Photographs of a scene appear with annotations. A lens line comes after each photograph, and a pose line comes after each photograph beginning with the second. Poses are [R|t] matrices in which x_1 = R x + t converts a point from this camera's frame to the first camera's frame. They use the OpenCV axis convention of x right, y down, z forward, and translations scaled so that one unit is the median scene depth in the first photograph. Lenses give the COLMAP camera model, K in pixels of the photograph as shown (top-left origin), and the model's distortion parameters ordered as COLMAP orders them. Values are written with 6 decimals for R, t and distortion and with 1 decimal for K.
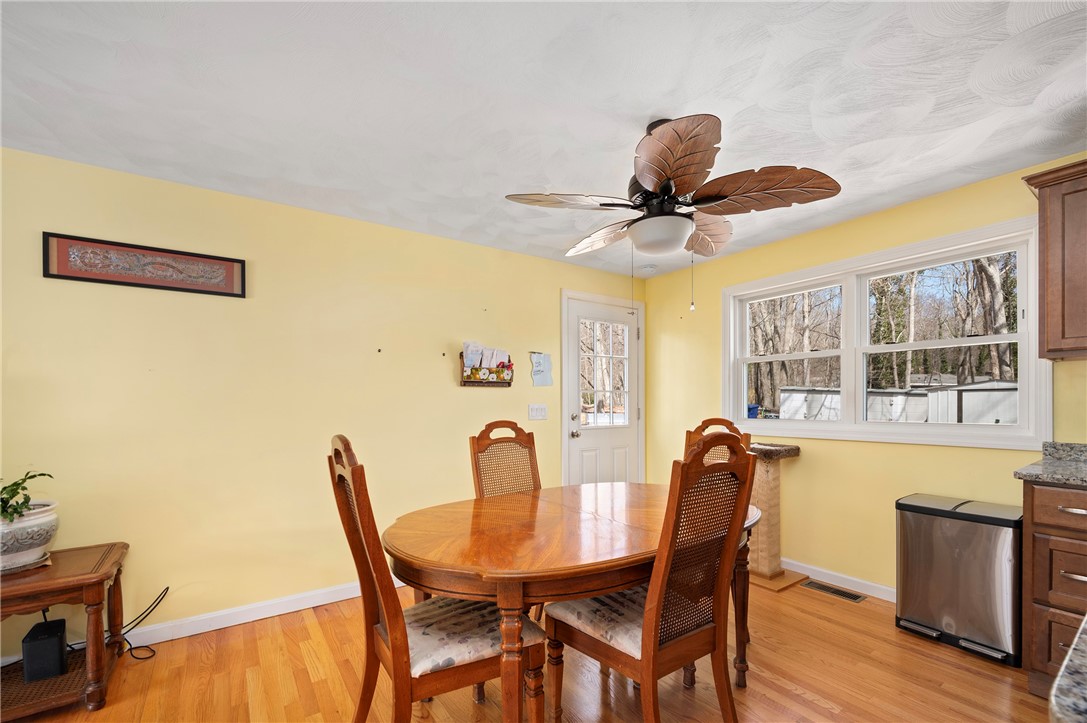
lens RADIAL K [[467.5, 0, 568.9], [0, 467.5, 405.1], [0, 0, 1]] dist [0.002519, -0.000080]
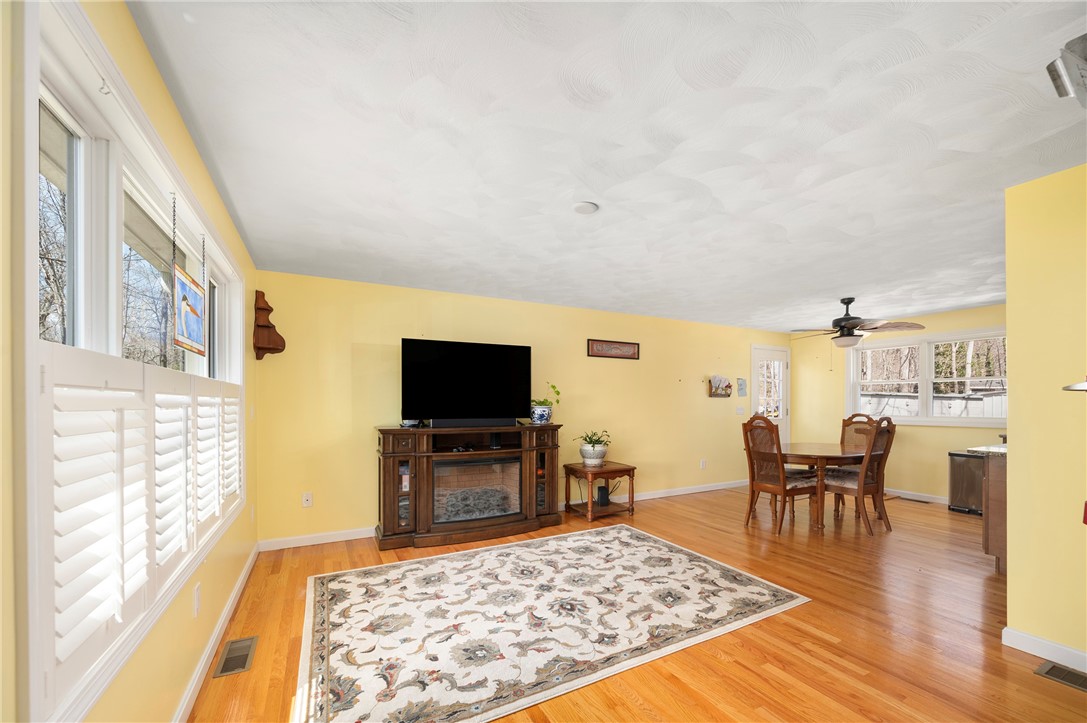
lens RADIAL K [[438.6, 0, 566.4], [0, 438.6, 397.7], [0, 0, 1]] dist [-0.002088, -0.001067]
pose [[0.992826, 0.003805, -0.119507, -0.789777], [-0.005900, 0.999835, -0.017187, -0.001983], [0.119422, 0.017769, 0.992685, -1.187594]]
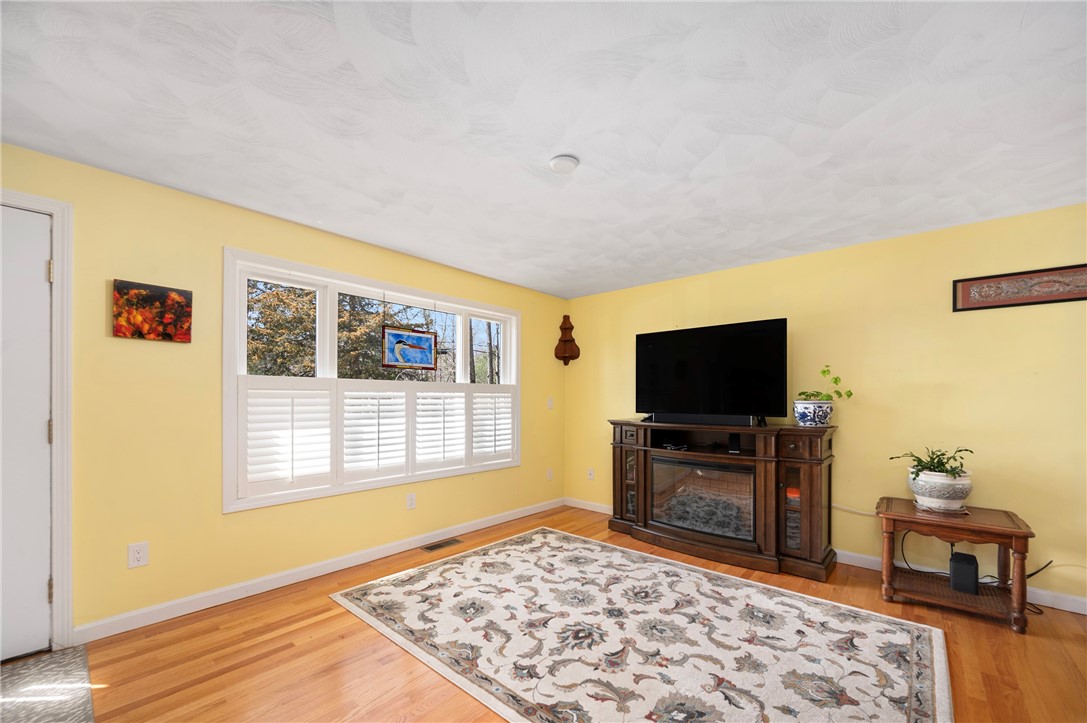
lens RADIAL K [[438.6, 0, 542.2], [0, 438.6, 395.9], [0, 0, 1]] dist [-0.002088, -0.001067]
pose [[0.207727, -0.000210, -0.978187, -0.063409], [-0.008794, 0.999959, -0.002082, -0.003261], [0.978147, 0.009035, 0.207716, -0.417082]]
